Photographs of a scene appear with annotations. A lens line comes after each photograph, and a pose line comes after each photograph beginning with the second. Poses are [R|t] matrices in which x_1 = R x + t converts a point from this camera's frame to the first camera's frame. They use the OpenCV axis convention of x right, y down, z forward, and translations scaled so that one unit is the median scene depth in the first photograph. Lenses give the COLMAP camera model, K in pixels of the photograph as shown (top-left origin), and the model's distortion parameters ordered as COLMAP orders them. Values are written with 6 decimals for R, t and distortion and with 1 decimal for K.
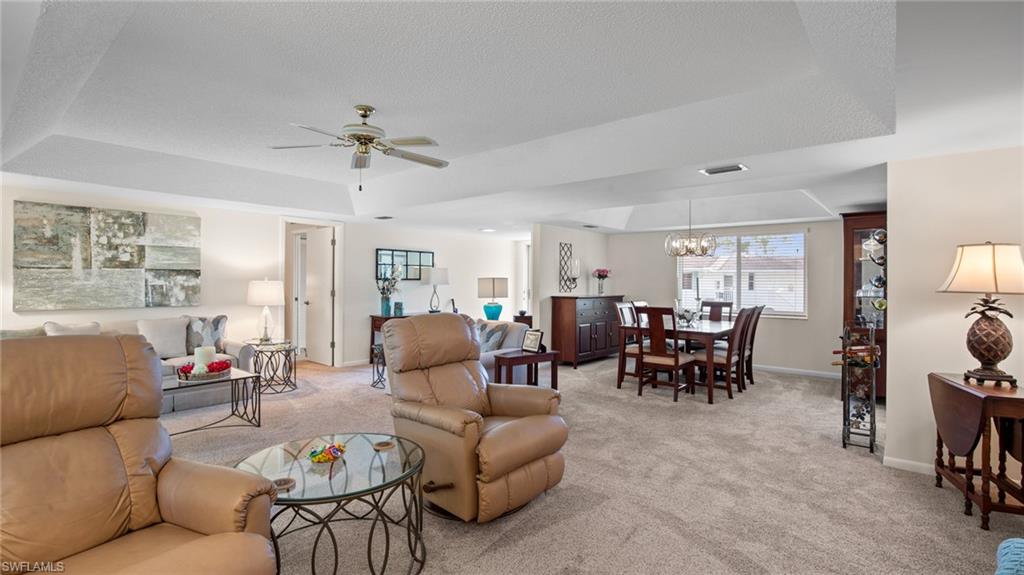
lens RADIAL K [[471.3, 0, 518.0], [0, 471.3, 288.7], [0, 0, 1]] dist [-0.027972, 0.000545]
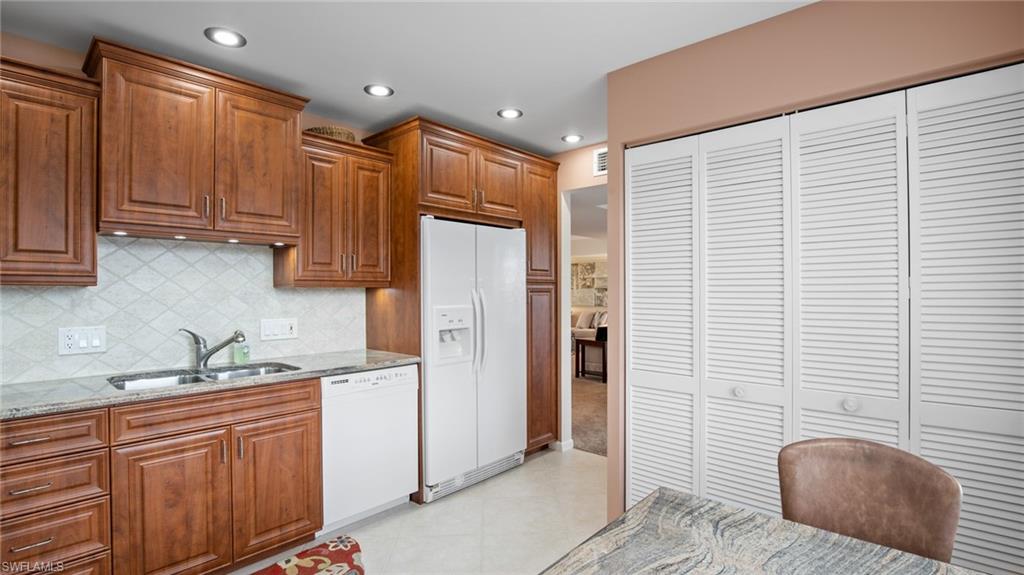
lens RADIAL K [[471.3, 0, 518.0], [0, 471.3, 288.7], [0, 0, 1]] dist [-0.027972, 0.000545]
pose [[-0.035118, -0.011425, -0.999318, 1.426953], [-0.012372, 0.999863, -0.010996, -0.012760], [0.999307, 0.011978, -0.035255, 0.718489]]
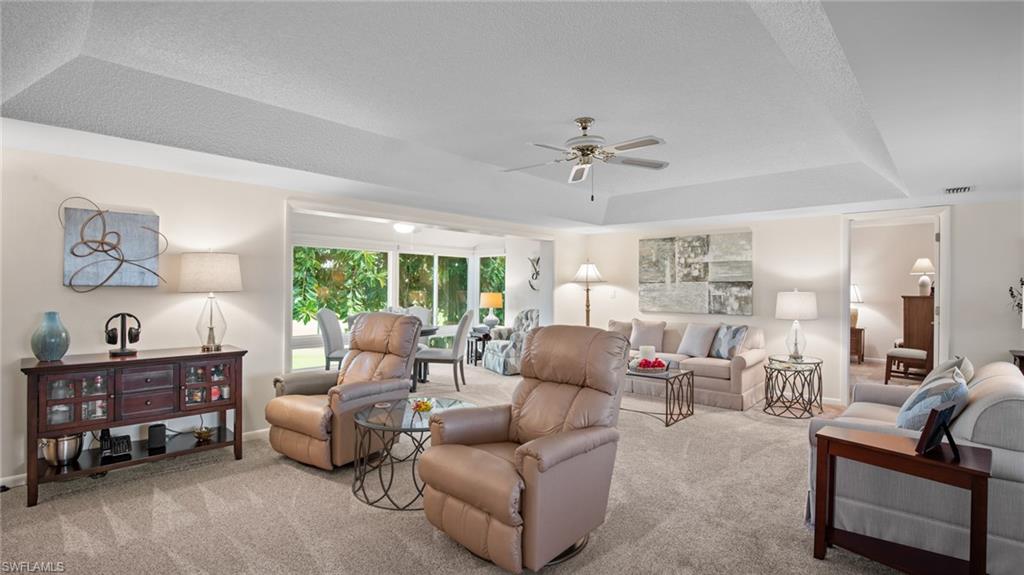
lens RADIAL K [[471.3, 0, 518.0], [0, 471.3, 288.7], [0, 0, 1]] dist [-0.027972, 0.000545]
pose [[-0.065662, -0.008785, -0.997803, 0.444056], [-0.024124, 0.999683, -0.007214, -0.003829], [0.997550, 0.023598, -0.065853, 0.587221]]
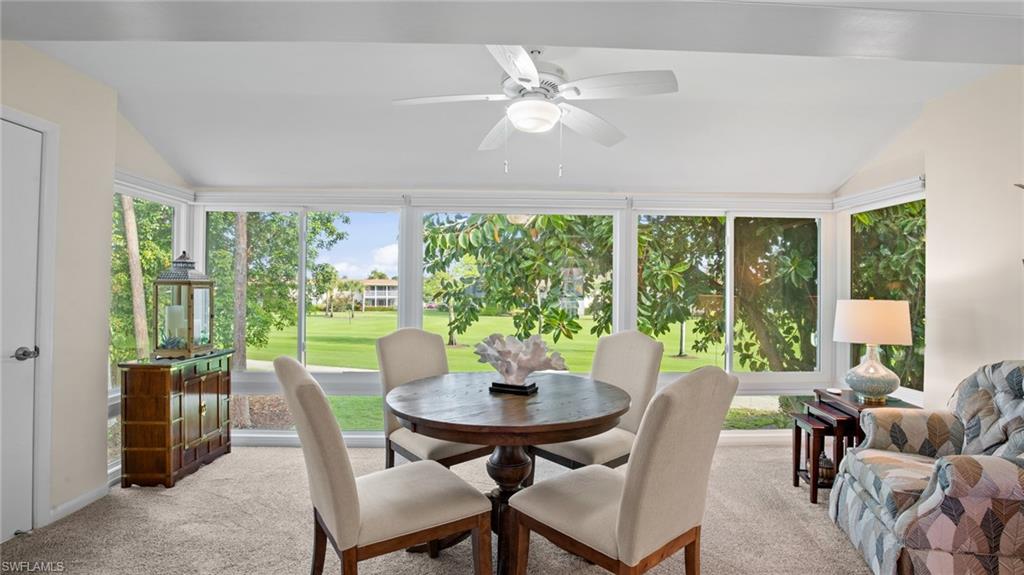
lens RADIAL K [[471.3, 0, 518.0], [0, 471.3, 288.7], [0, 0, 1]] dist [-0.027972, 0.000545]
pose [[-0.753557, -0.017041, -0.657161, -0.477852], [-0.024208, 0.999705, 0.001836, -0.003063], [0.656936, 0.017292, -0.753748, 0.530263]]
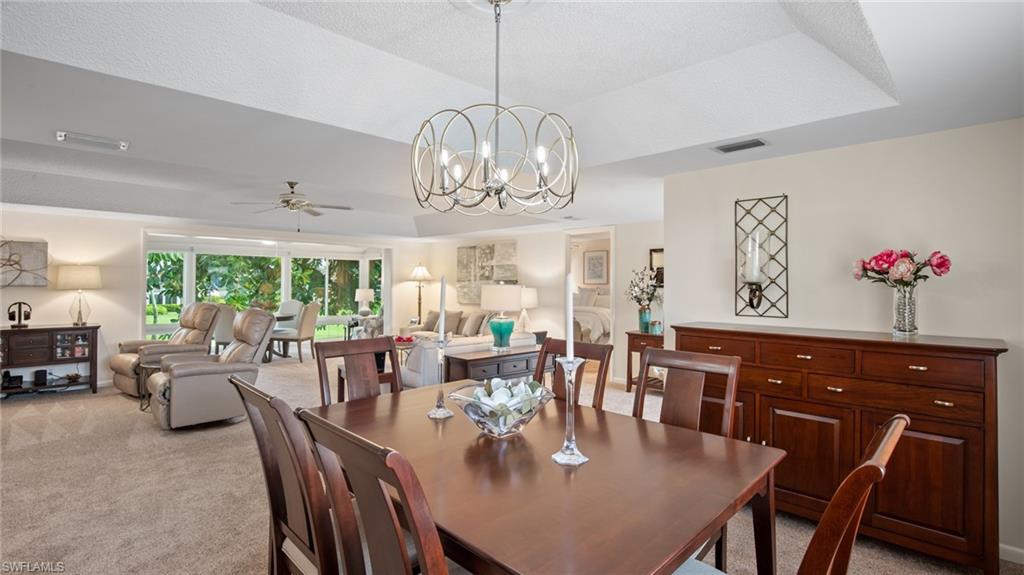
lens RADIAL K [[472.1, 0, 513.1], [0, 472.1, 280.2], [0, 0, 1]] dist [-0.020093, 0.000649]
pose [[-0.105397, -0.016560, -0.994292, 0.779582], [-0.021973, 0.999656, -0.014321, -0.021637], [0.994187, 0.020339, -0.105724, 1.235689]]
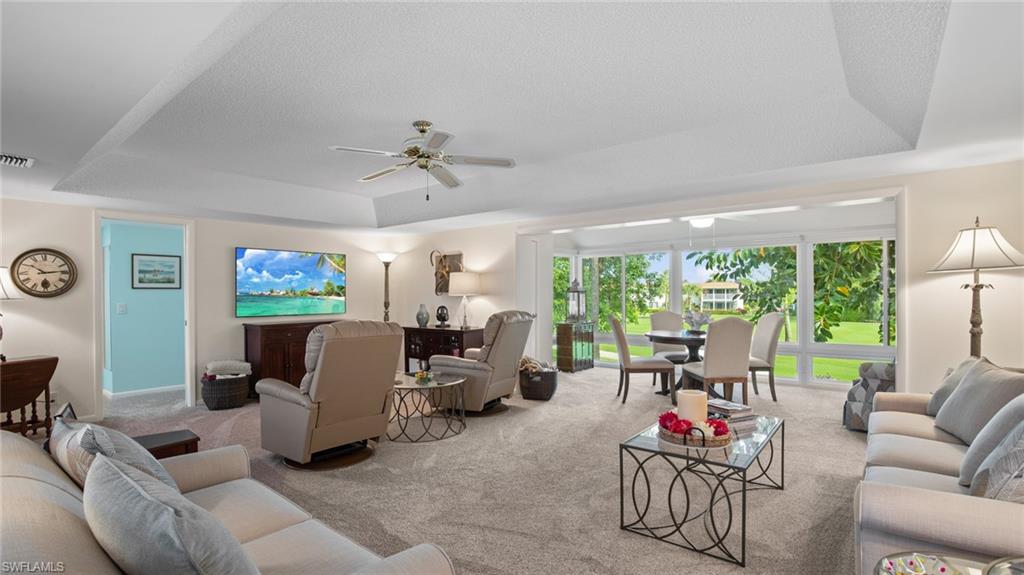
lens RADIAL K [[471.3, 0, 518.0], [0, 471.3, 288.7], [0, 0, 1]] dist [-0.027972, 0.000545]
pose [[-0.999781, -0.001517, -0.020862, -0.327538], [-0.001590, 0.999993, 0.003493, -0.013600], [0.020857, 0.003525, -0.999776, 1.293433]]
